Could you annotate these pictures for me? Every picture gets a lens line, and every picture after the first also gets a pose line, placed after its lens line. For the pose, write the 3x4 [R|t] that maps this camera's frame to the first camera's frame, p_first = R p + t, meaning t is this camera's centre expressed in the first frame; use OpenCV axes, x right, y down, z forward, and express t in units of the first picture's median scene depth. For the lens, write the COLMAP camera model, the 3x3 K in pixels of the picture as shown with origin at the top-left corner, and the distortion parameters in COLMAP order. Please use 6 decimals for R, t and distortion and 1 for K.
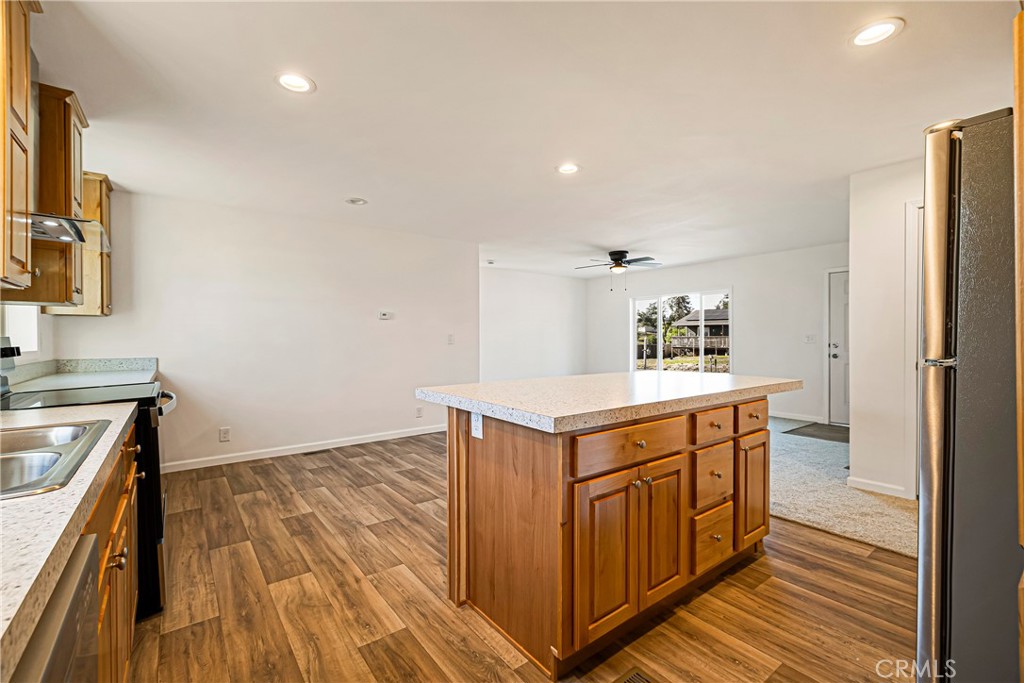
lens RADIAL K [[447.7, 0, 526.0], [0, 447.7, 346.2], [0, 0, 1]] dist [0.003634, -0.000718]
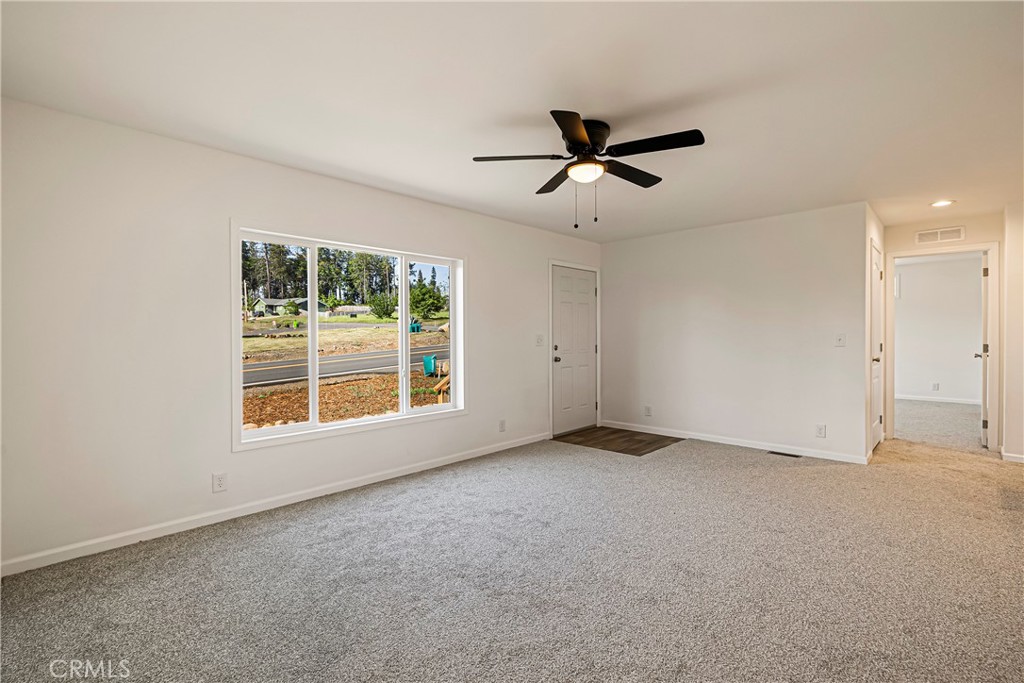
lens RADIAL K [[464.7, 0, 521.2], [0, 464.7, 340.8], [0, 0, 1]] dist [0.002285, -0.001222]
pose [[-0.139956, -0.009746, 0.990110, -0.506971], [0.021221, 0.999692, 0.012840, -0.067023], [-0.989930, 0.022808, -0.139706, 2.824177]]
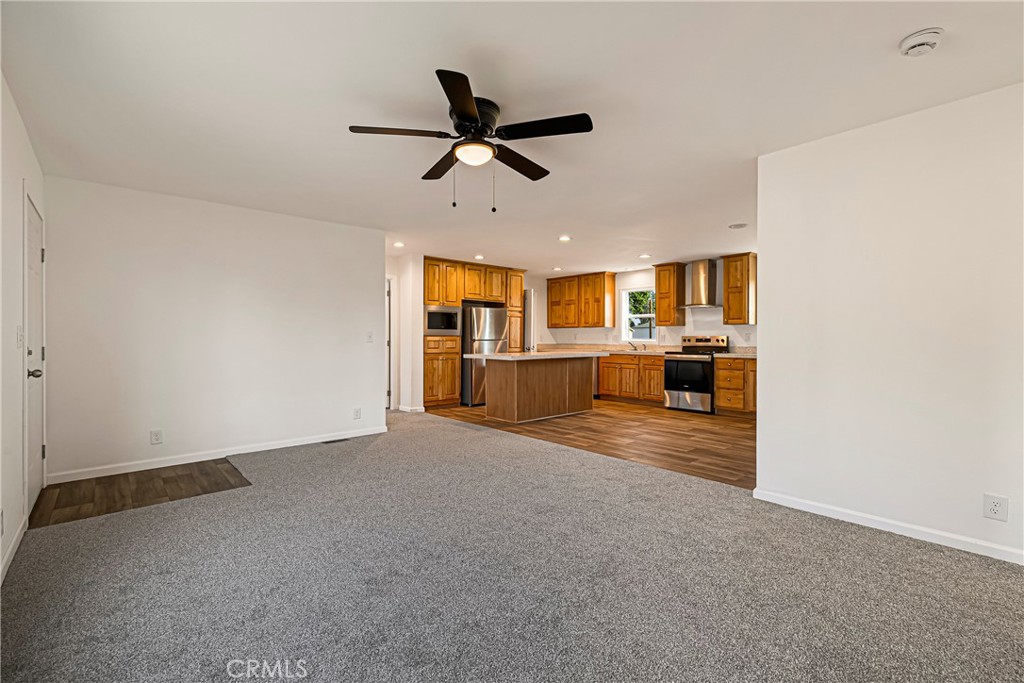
lens RADIAL K [[447.7, 0, 510.8], [0, 447.7, 337.4], [0, 0, 1]] dist [0.003634, -0.000718]
pose [[-0.999026, 0.002097, -0.044082, 0.489095], [0.001388, 0.999869, 0.016105, -0.052516], [0.044110, 0.016029, -0.998898, 3.506784]]
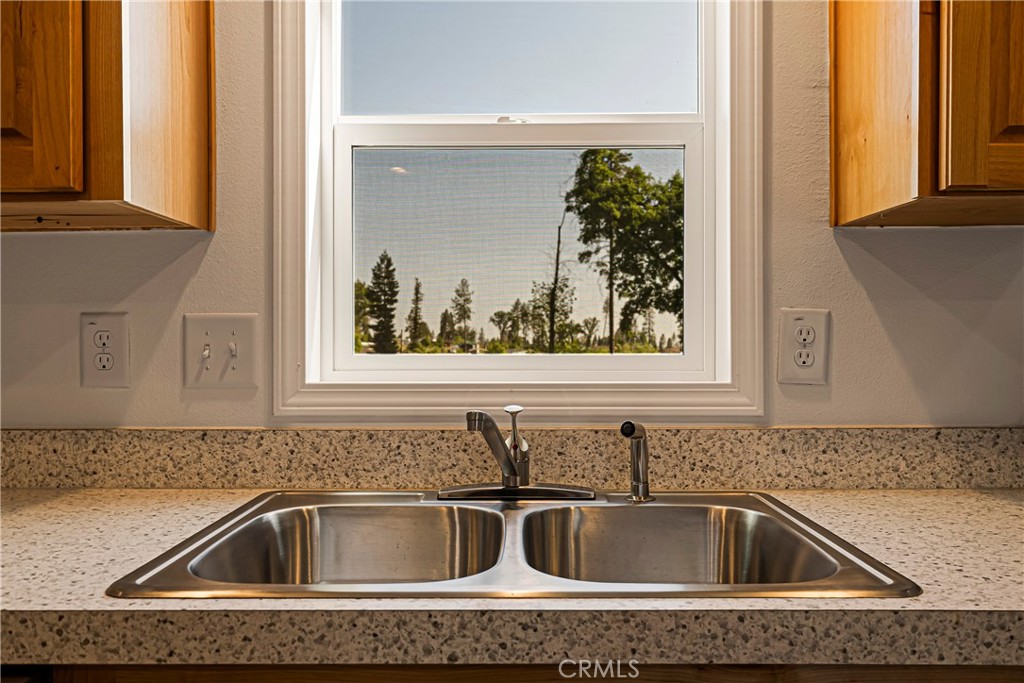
lens RADIAL K [[808.2, 0, 511.1], [0, 808.2, 341.6], [0, 0, 1]] dist [0.011706, 0.003305]
pose [[-0.639886, 0.014827, -0.768327, -0.164208], [-0.006305, 0.999679, 0.024543, -0.014254], [0.768444, 0.020549, -0.639587, 0.624260]]
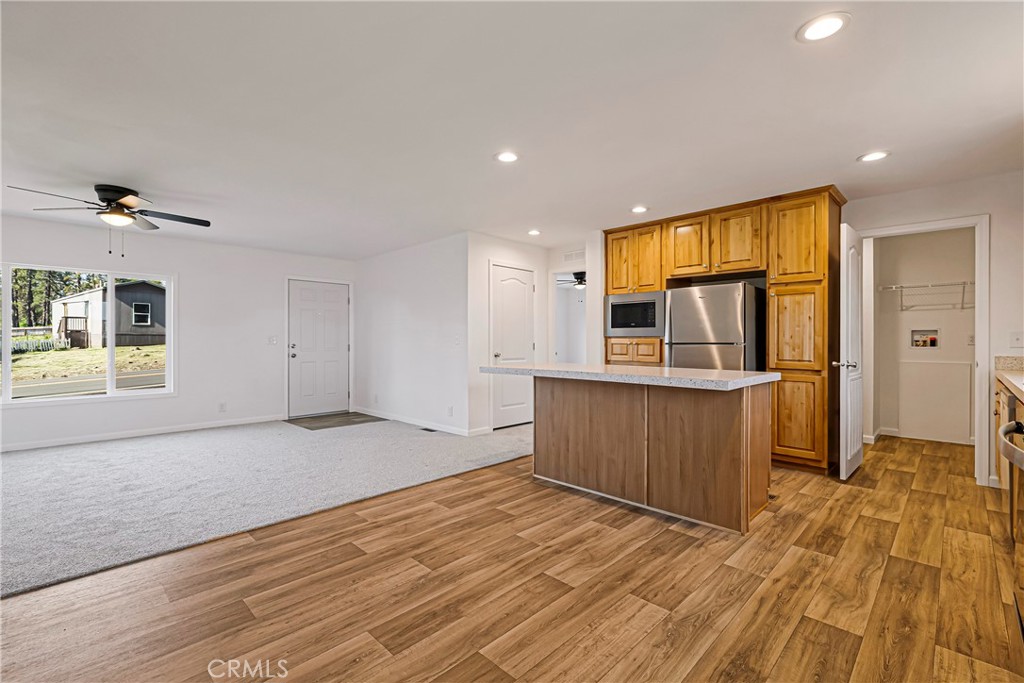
lens RADIAL K [[447.7, 0, 507.6], [0, 447.7, 338.6], [0, 0, 1]] dist [0.003634, -0.000718]
pose [[-0.115555, 0.007424, 0.993273, -1.087106], [0.018113, 0.999822, -0.005365, -0.009739], [-0.993136, 0.017371, -0.115669, 1.427372]]
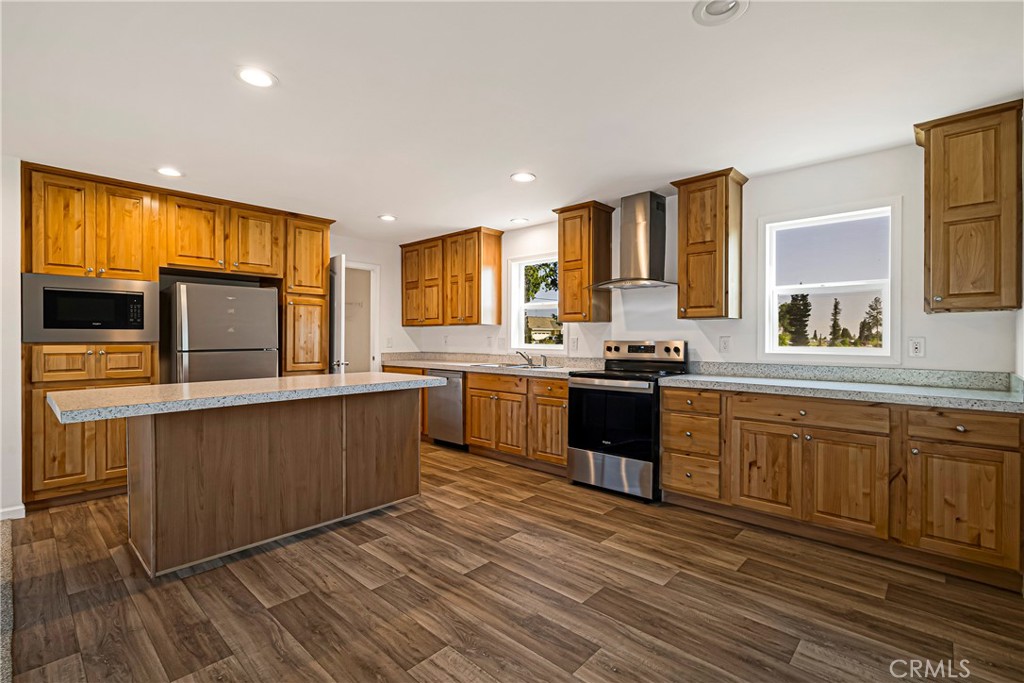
lens RADIAL K [[464.7, 0, 515.0], [0, 464.7, 340.4], [0, 0, 1]] dist [0.002285, -0.001222]
pose [[-0.989231, 0.006872, -0.146201, -0.215837], [0.003259, 0.999684, 0.024936, -0.055380], [0.146326, 0.024191, -0.988941, 2.184991]]
